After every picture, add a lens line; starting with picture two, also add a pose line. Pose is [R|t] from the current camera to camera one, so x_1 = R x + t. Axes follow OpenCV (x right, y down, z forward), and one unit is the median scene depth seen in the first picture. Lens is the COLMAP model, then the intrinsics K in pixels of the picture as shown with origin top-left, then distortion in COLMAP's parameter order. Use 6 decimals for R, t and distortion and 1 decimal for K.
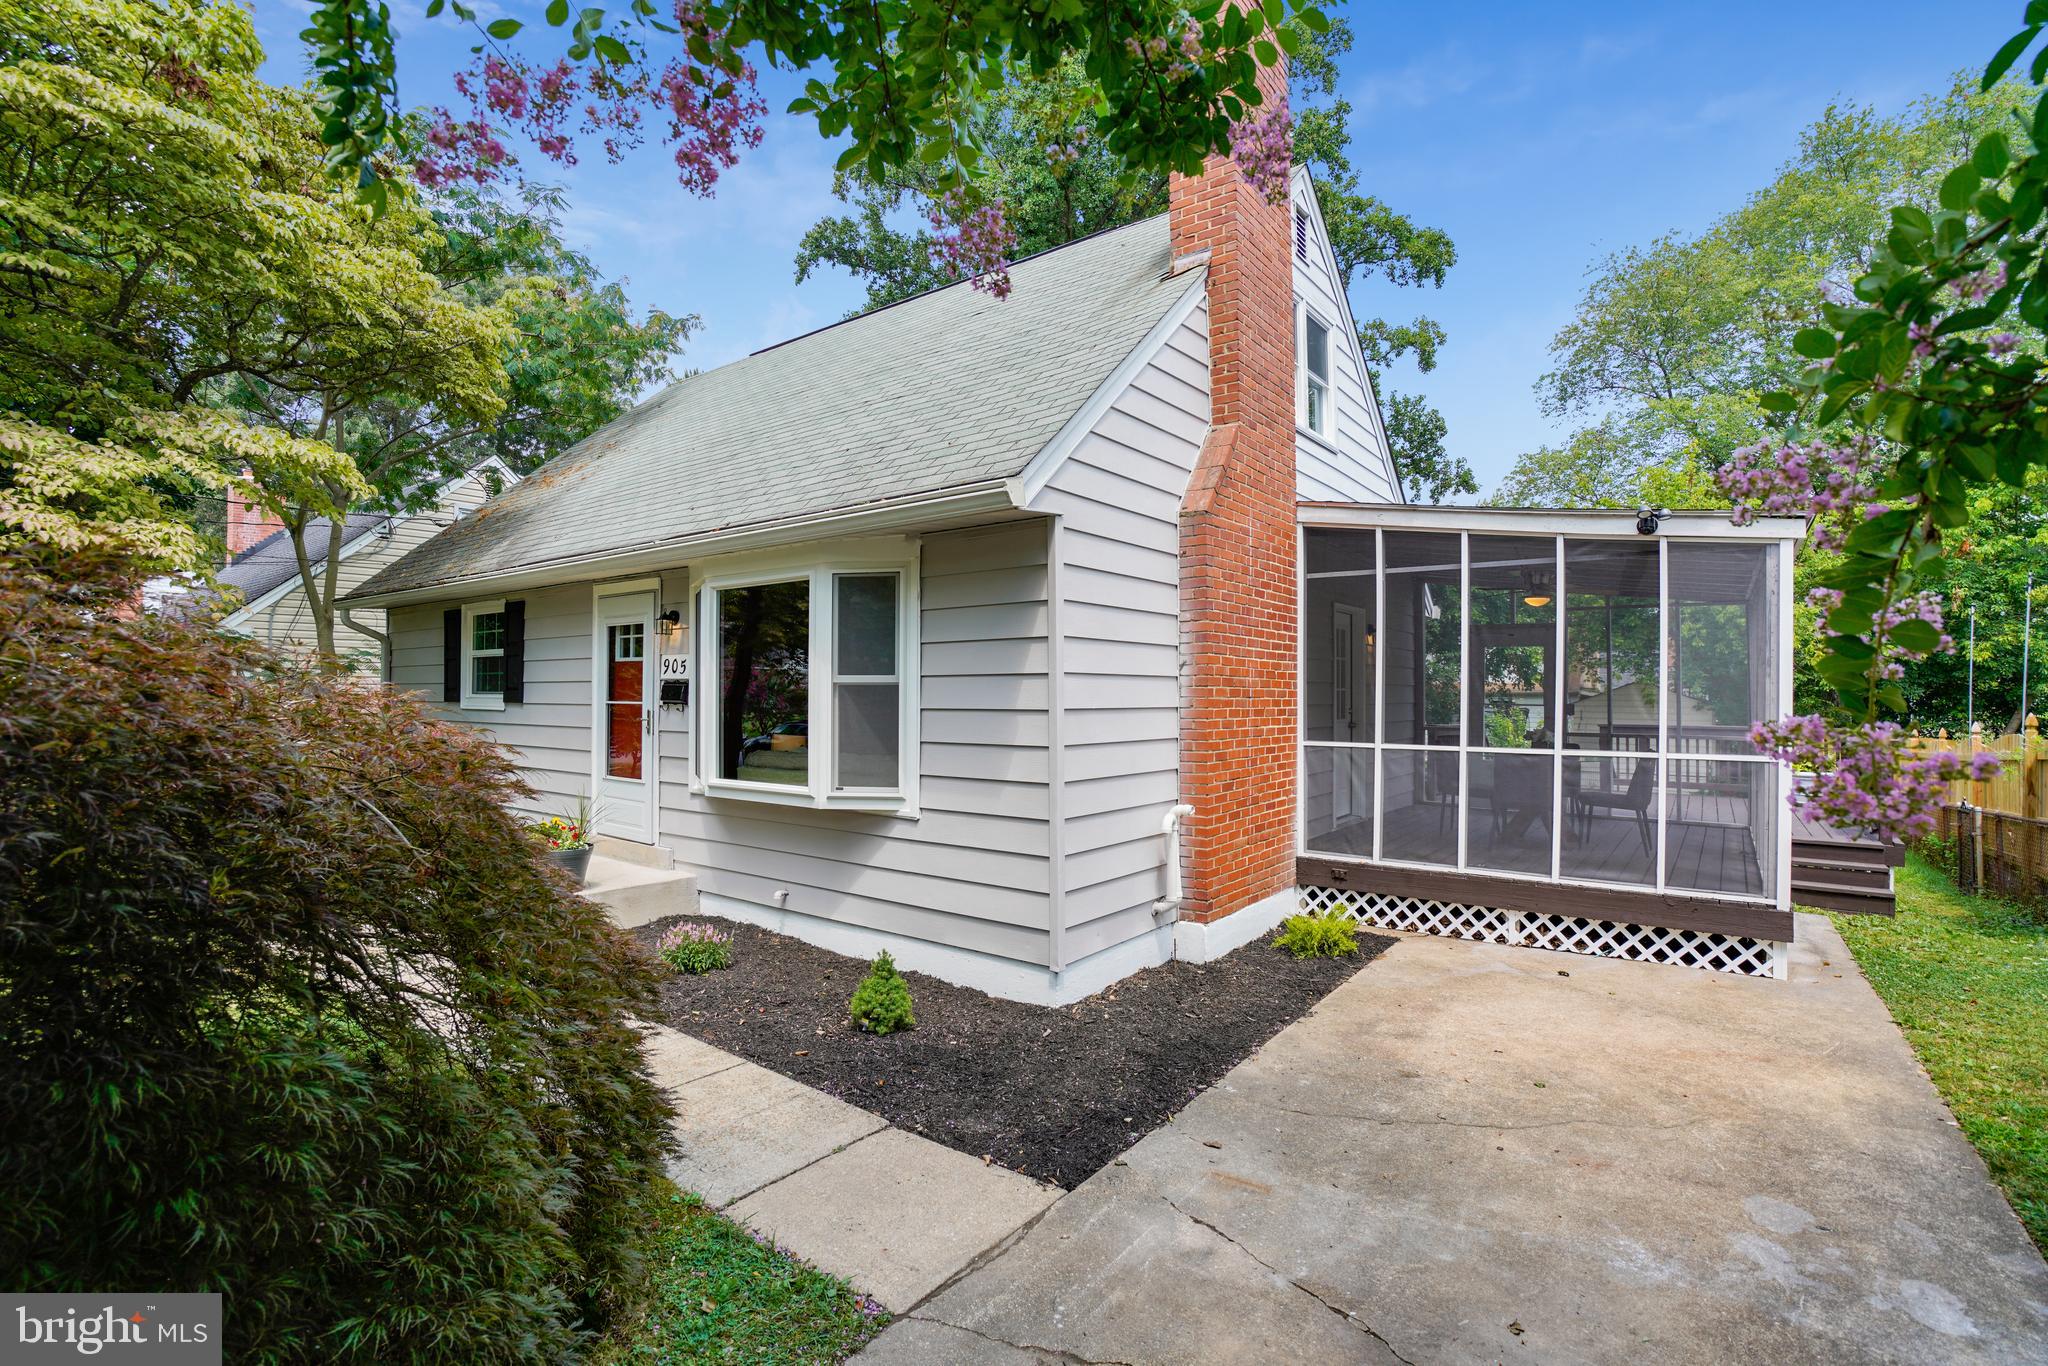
lens RADIAL K [[952.7, 0, 1021.7], [0, 952.7, 665.5], [0, 0, 1]] dist [-0.041102, 0.012664]
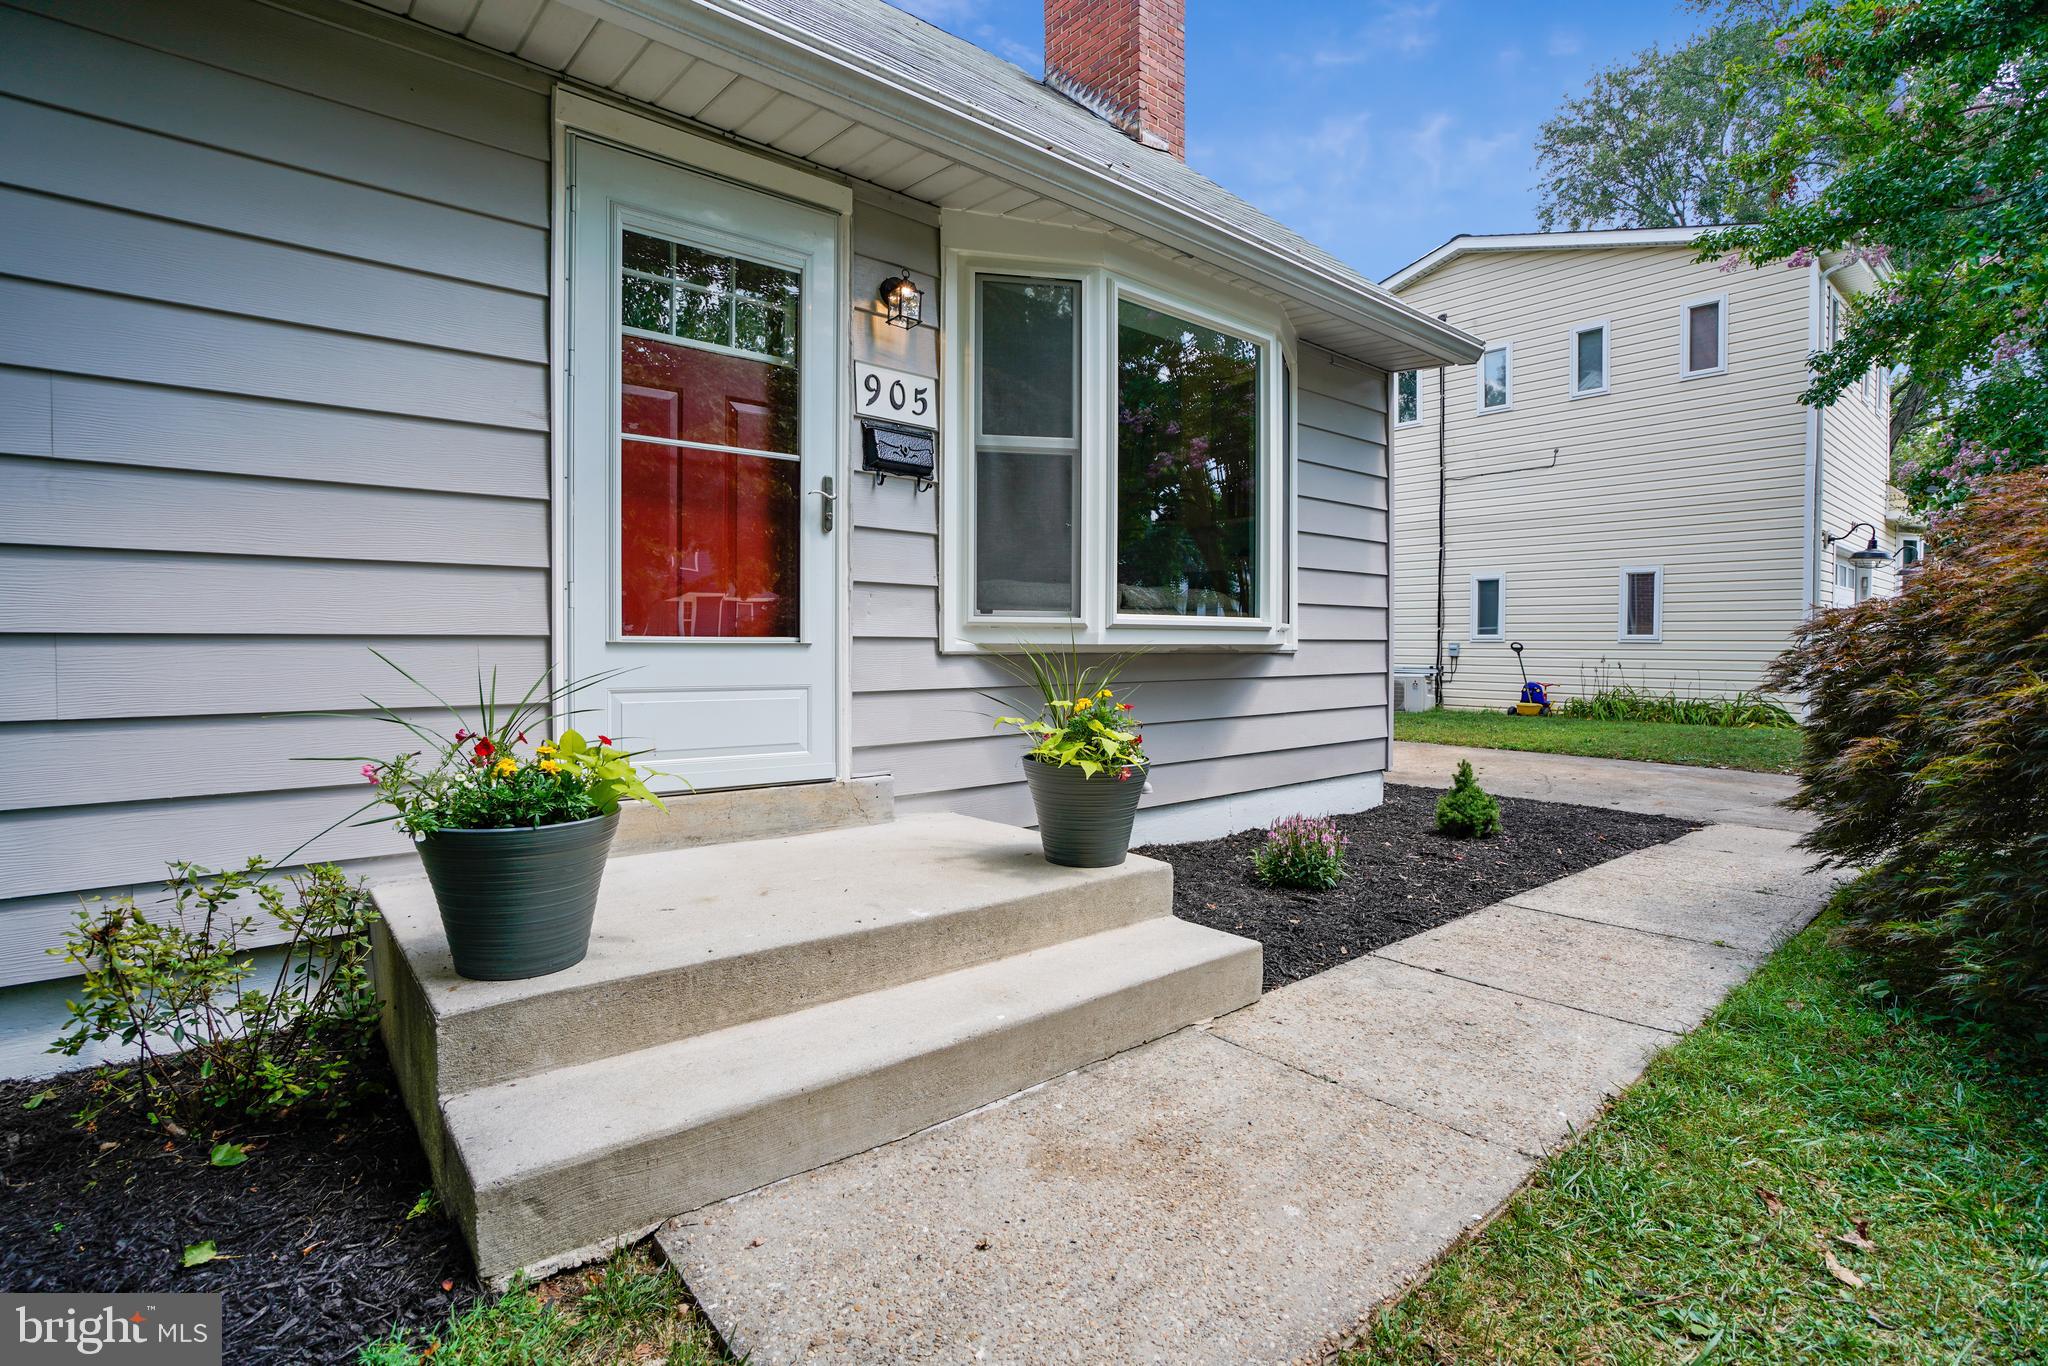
lens RADIAL K [[975.8, 0, 1028.9], [0, 975.8, 672.8], [0, 0, 1]] dist [-0.079375, 0.031012]
pose [[0.224524, -0.029096, 0.974034, -0.852383], [-0.031775, 0.998804, 0.037160, 0.124542], [-0.973950, -0.039293, 0.223331, 0.834529]]
